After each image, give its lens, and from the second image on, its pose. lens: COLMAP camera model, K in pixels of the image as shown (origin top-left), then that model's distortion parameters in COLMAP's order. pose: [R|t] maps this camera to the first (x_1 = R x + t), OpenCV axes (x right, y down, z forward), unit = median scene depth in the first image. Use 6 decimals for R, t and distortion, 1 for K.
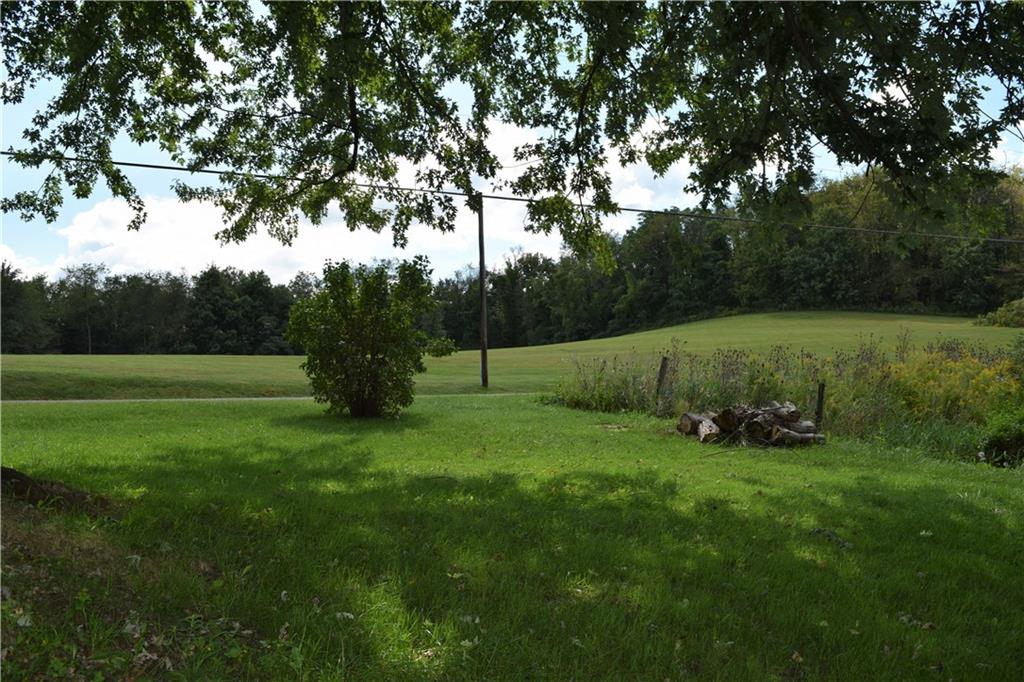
lens RADIAL K [[807.0, 0, 512.0], [0, 807.0, 341.0], [0, 0, 1]] dist [-0.095996, 0.023756]
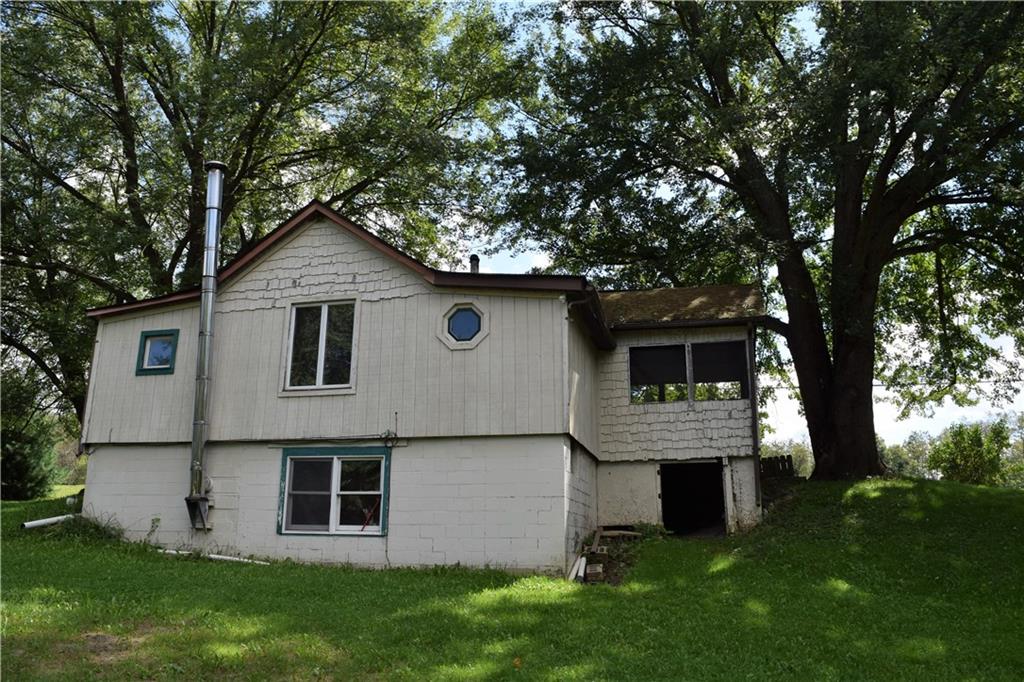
lens RADIAL K [[807.0, 0, 512.0], [0, 807.0, 341.0], [0, 0, 1]] dist [-0.095996, 0.023756]
pose [[0.750420, -0.135298, -0.646965, 0.261867], [-0.001213, 0.978541, -0.206047, 0.106525], [0.660960, 0.155406, 0.734153, -1.257520]]
